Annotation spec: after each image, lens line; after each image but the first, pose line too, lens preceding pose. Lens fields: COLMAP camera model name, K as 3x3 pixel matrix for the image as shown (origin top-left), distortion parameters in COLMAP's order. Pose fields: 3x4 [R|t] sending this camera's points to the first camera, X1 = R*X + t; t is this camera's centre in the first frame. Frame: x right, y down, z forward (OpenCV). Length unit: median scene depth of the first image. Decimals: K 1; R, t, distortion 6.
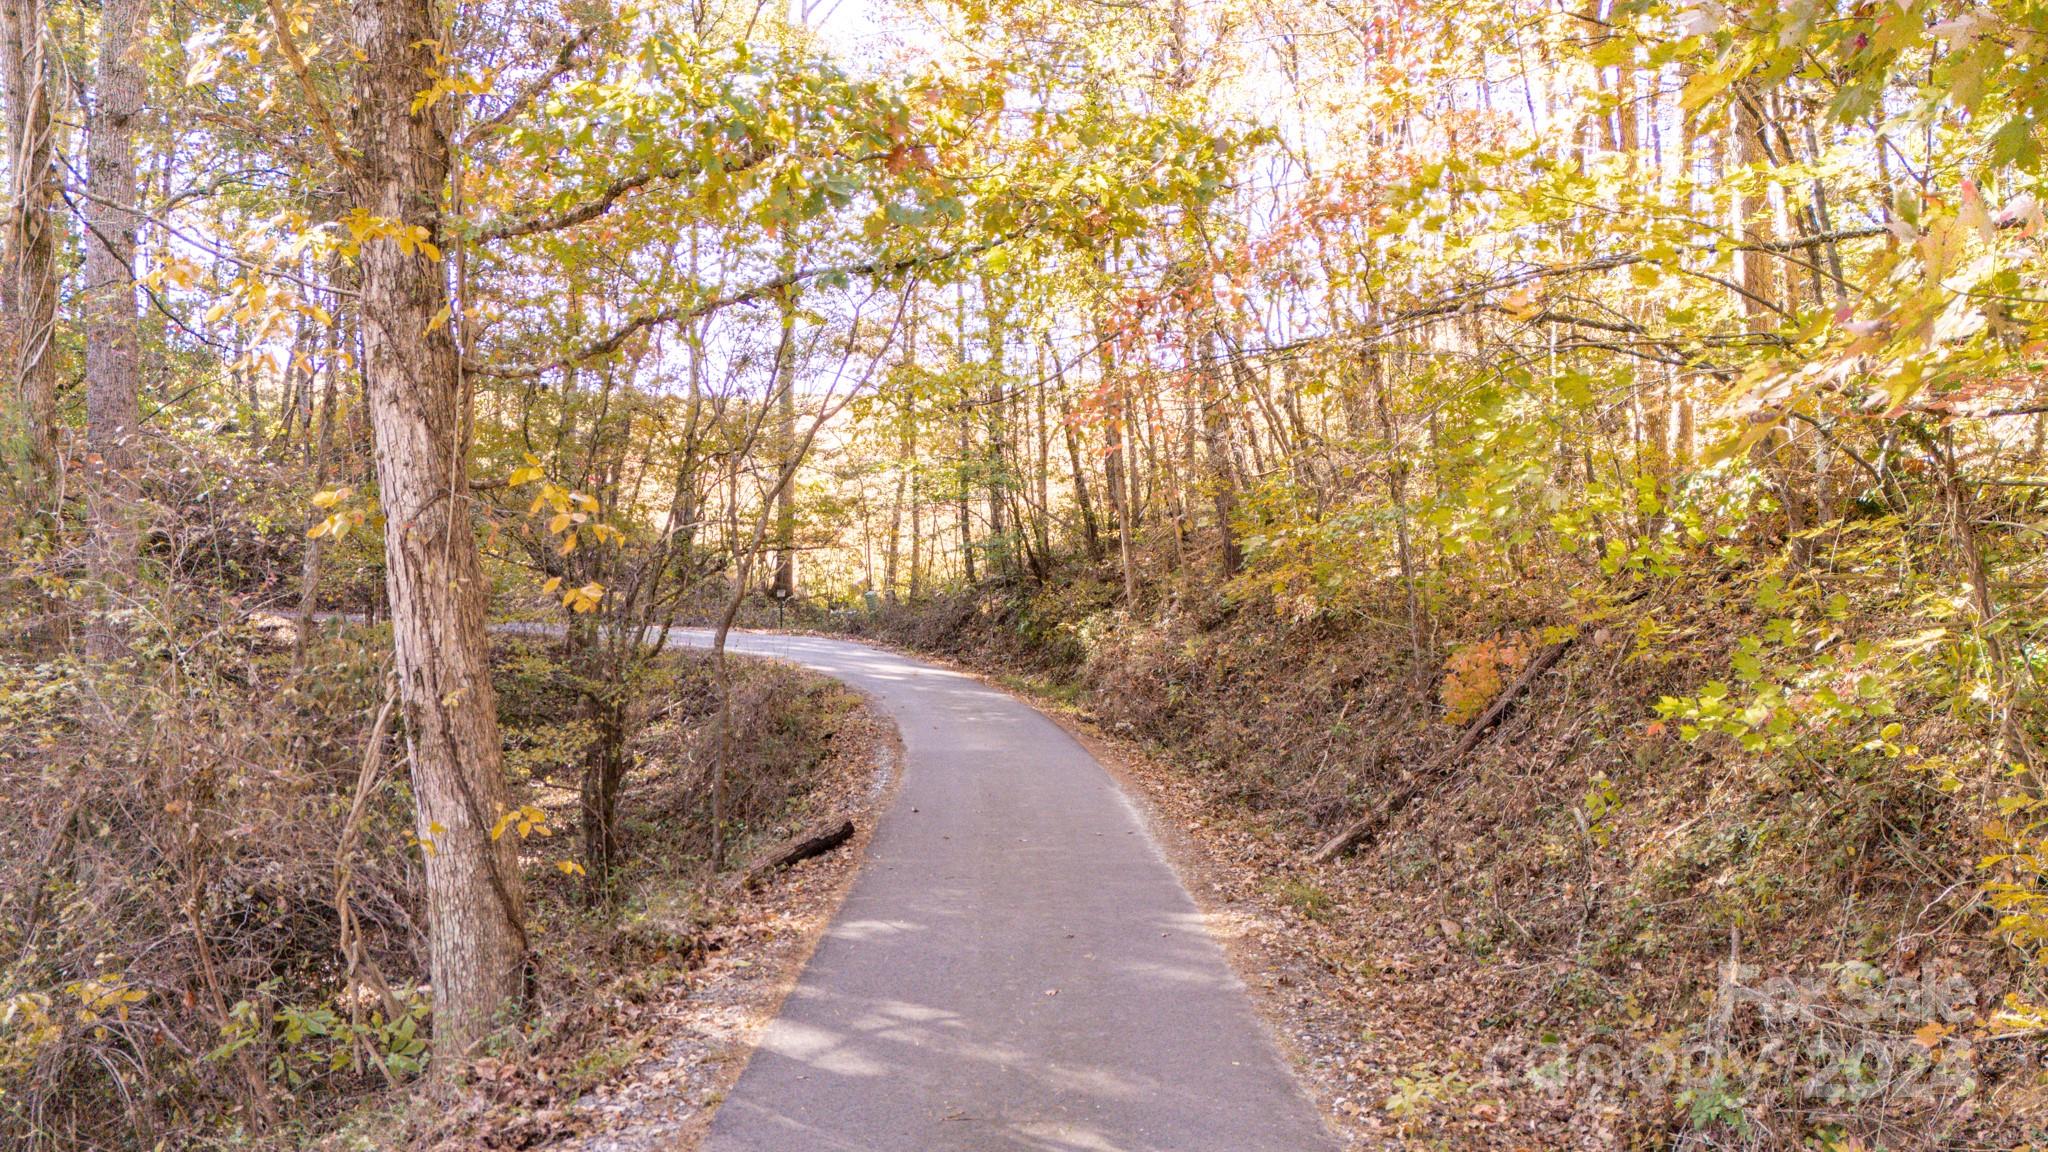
lens RADIAL K [[1547.1, 0, 1024.6], [0, 1547.1, 577.7], [0, 0, 1]] dist [0.086419, -0.085676]
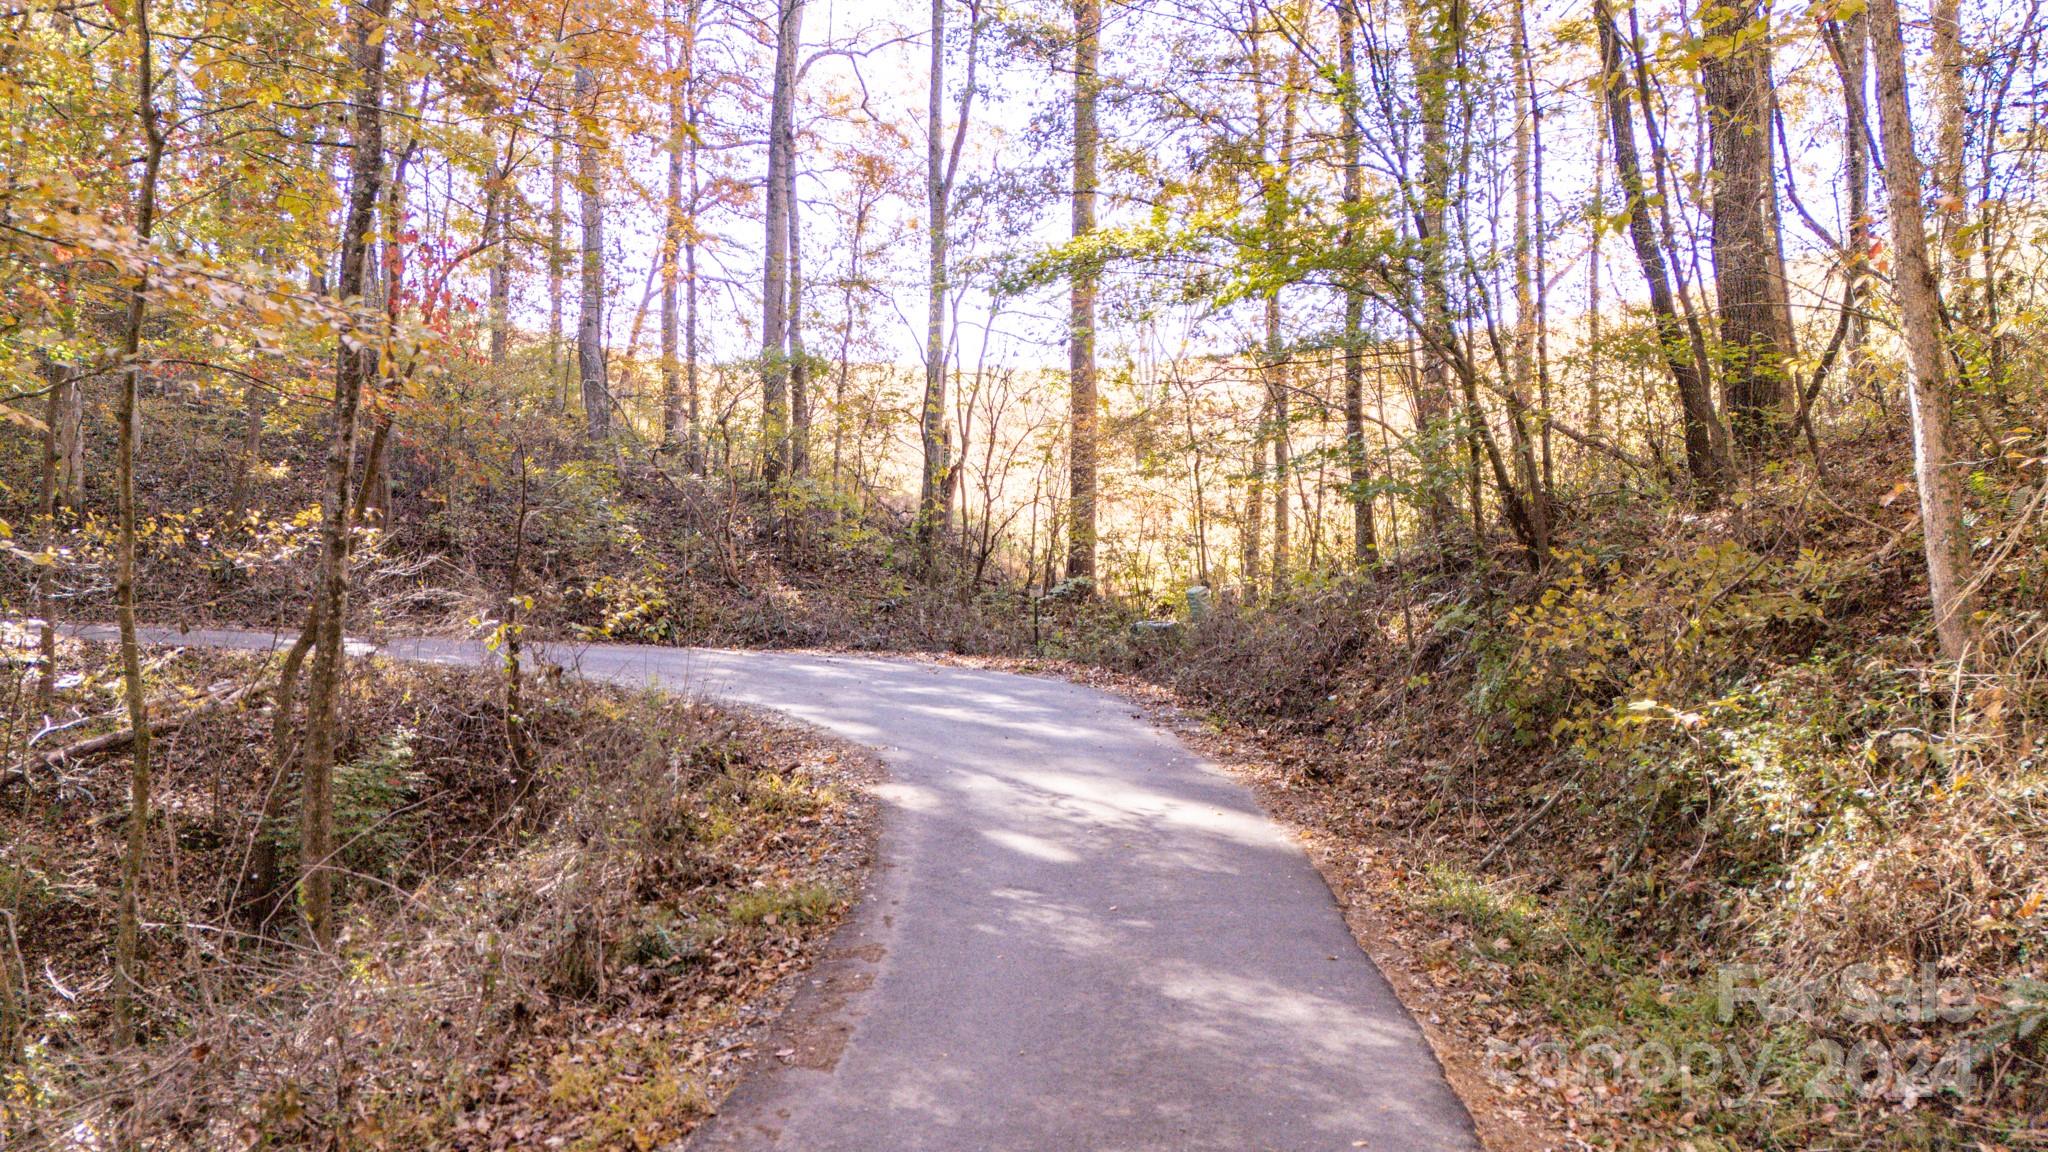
lens RADIAL K [[1547.1, 0, 1032.3], [0, 1547.1, 573.2], [0, 0, 1]] dist [0.086419, -0.085676]
pose [[0.959254, -0.001974, -0.282538, -0.000180], [0.001708, 0.999998, -0.001188, 0.006136], [0.282540, 0.000657, 0.959255, 0.551086]]
